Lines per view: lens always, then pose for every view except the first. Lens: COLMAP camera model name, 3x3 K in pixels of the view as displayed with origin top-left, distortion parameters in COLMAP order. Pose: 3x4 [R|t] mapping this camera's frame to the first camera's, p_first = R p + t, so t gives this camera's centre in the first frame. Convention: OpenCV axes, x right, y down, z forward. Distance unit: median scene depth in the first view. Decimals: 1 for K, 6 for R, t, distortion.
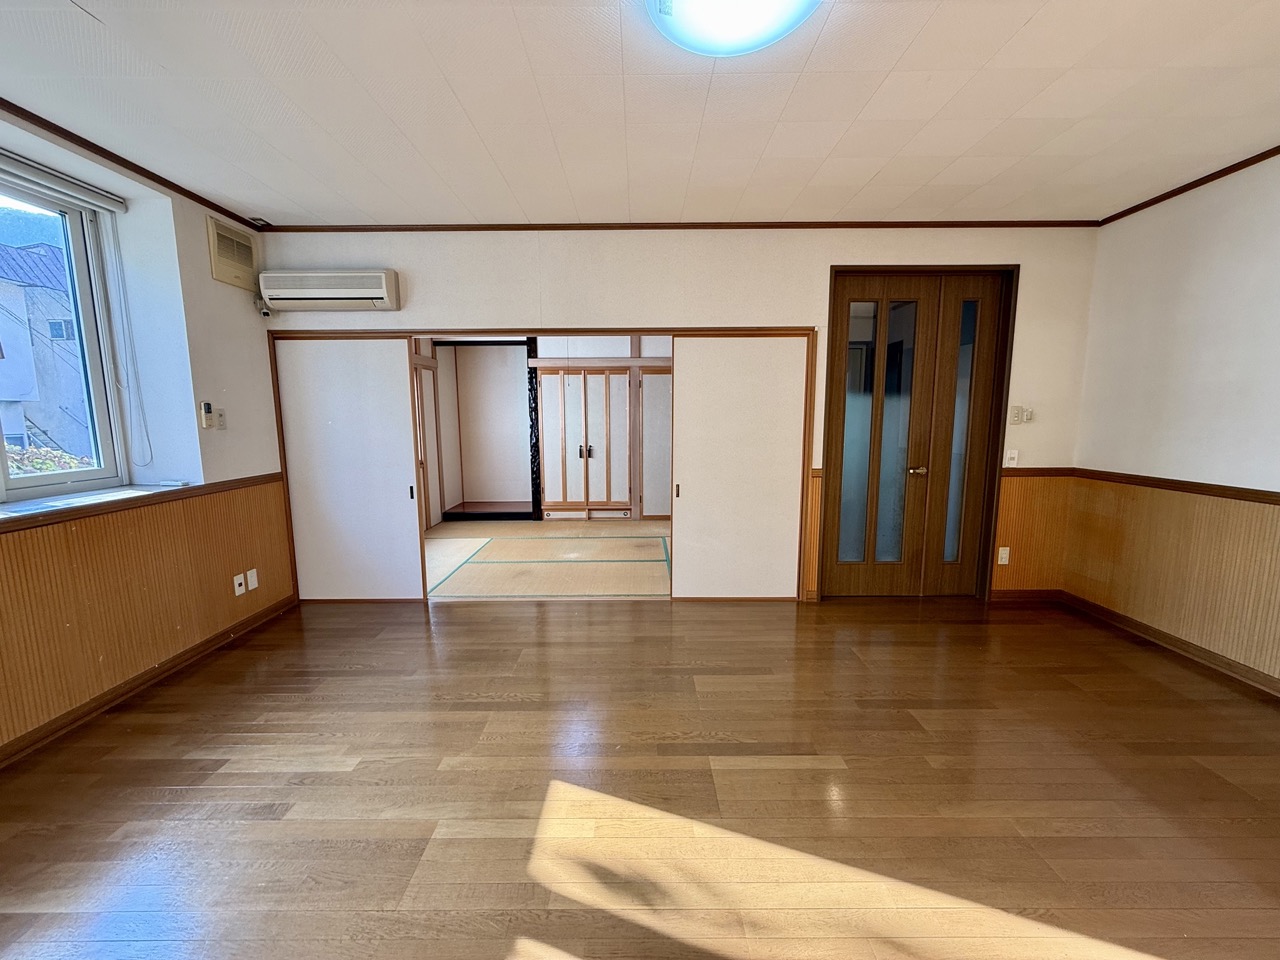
lens RADIAL K [[507.2, 0, 640.0], [0, 507.2, 480.0], [0, 0, 1]] dist [0.000591, 0.000185]
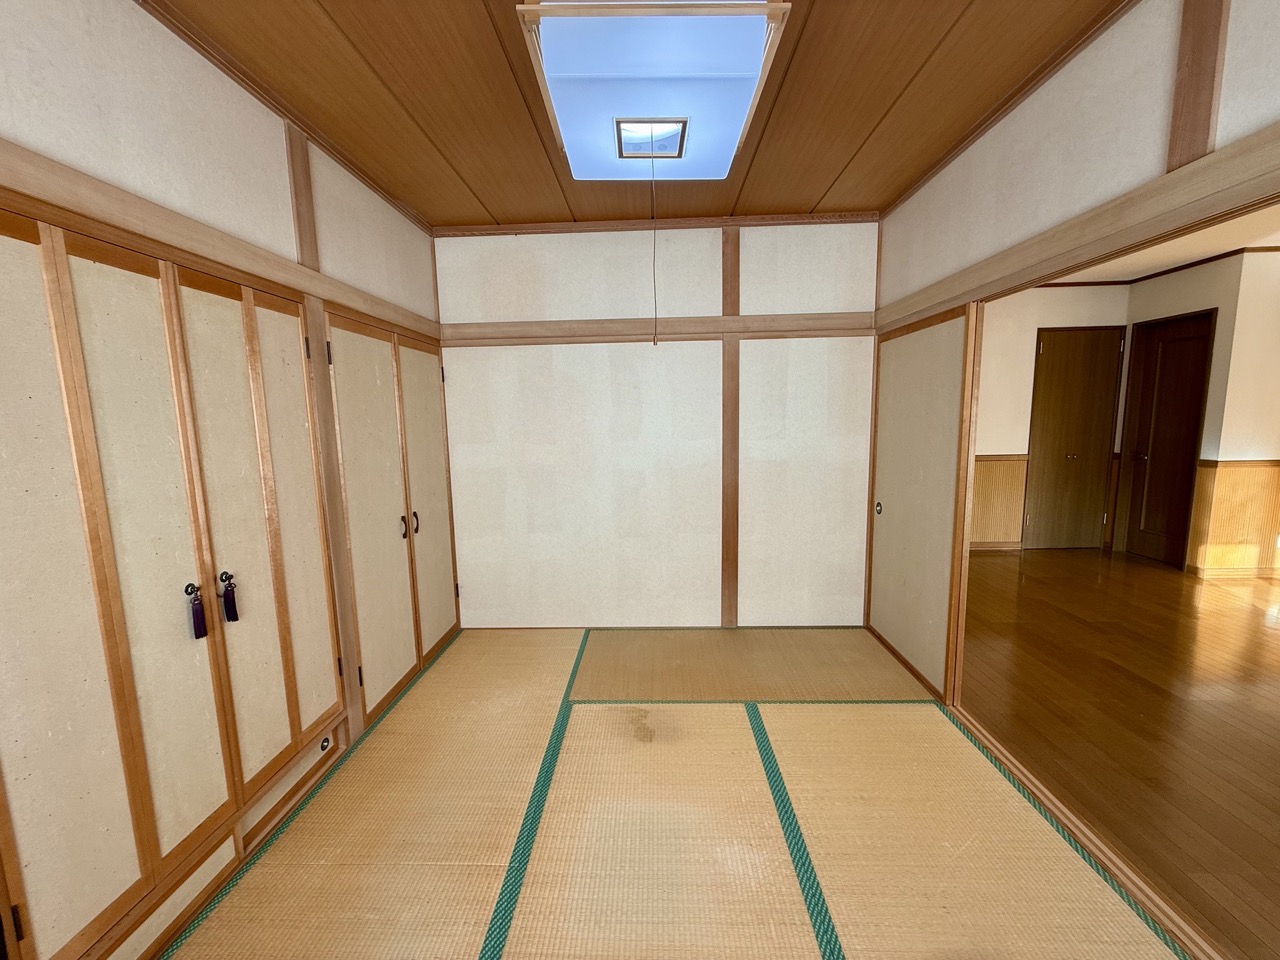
lens RADIAL K [[511.5, 0, 636.6], [0, 511.5, 483.5], [0, 0, 1]] dist [0.000806, 0.000100]
pose [[0.037225, -0.129426, 0.990890, -0.343146], [0.147008, 0.981498, 0.122677, -0.115229], [-0.988435, 0.141102, 0.055563, 0.790524]]
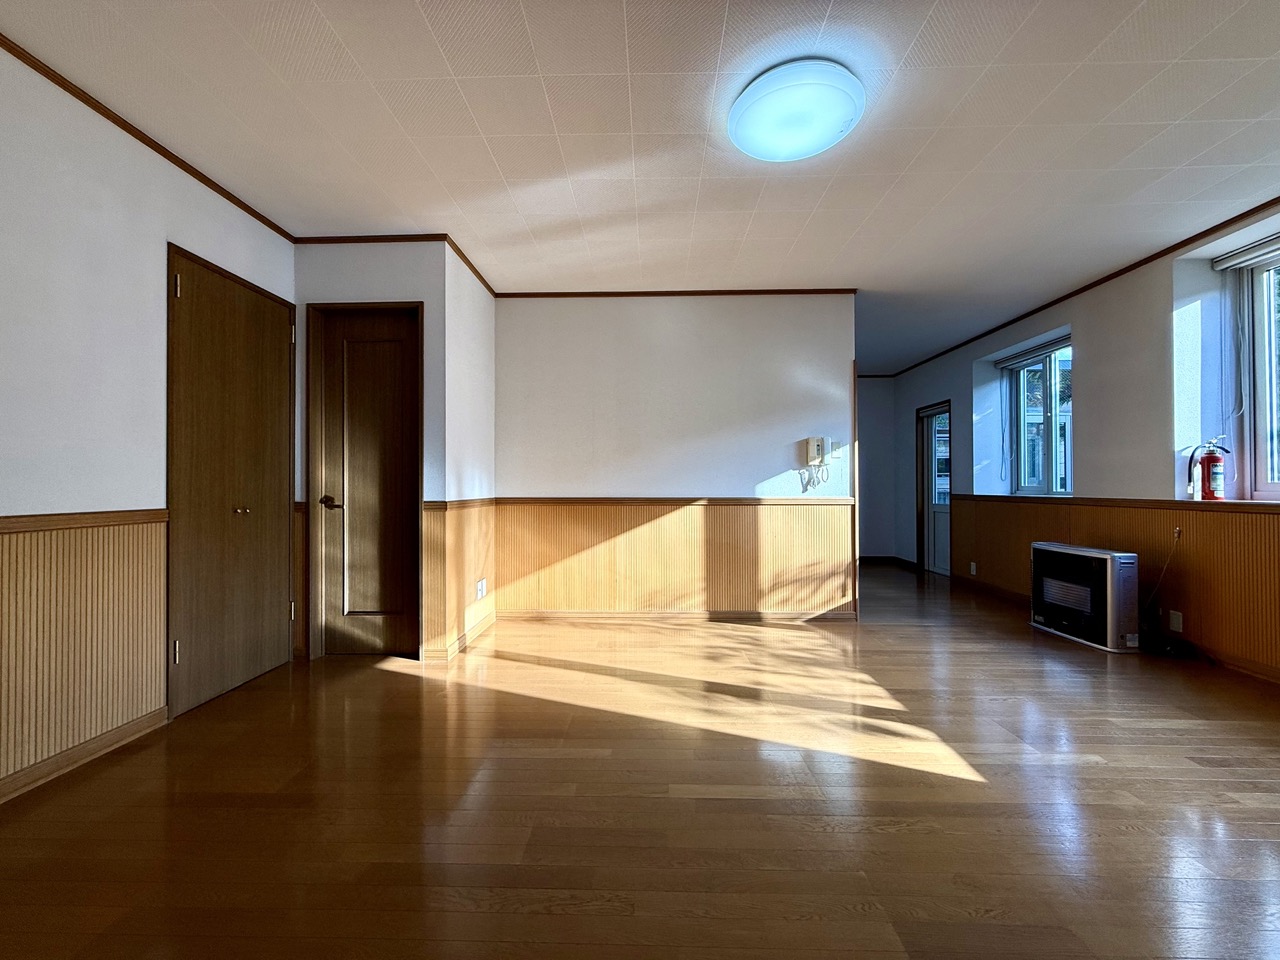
lens RADIAL K [[511.5, 0, 636.6], [0, 511.5, 483.5], [0, 0, 1]] dist [0.000806, 0.000100]
pose [[-0.999037, 0.007323, 0.043258, 0.133961], [0.012590, 0.992355, 0.122769, -0.028426], [-0.042028, 0.123195, -0.991492, 0.570312]]
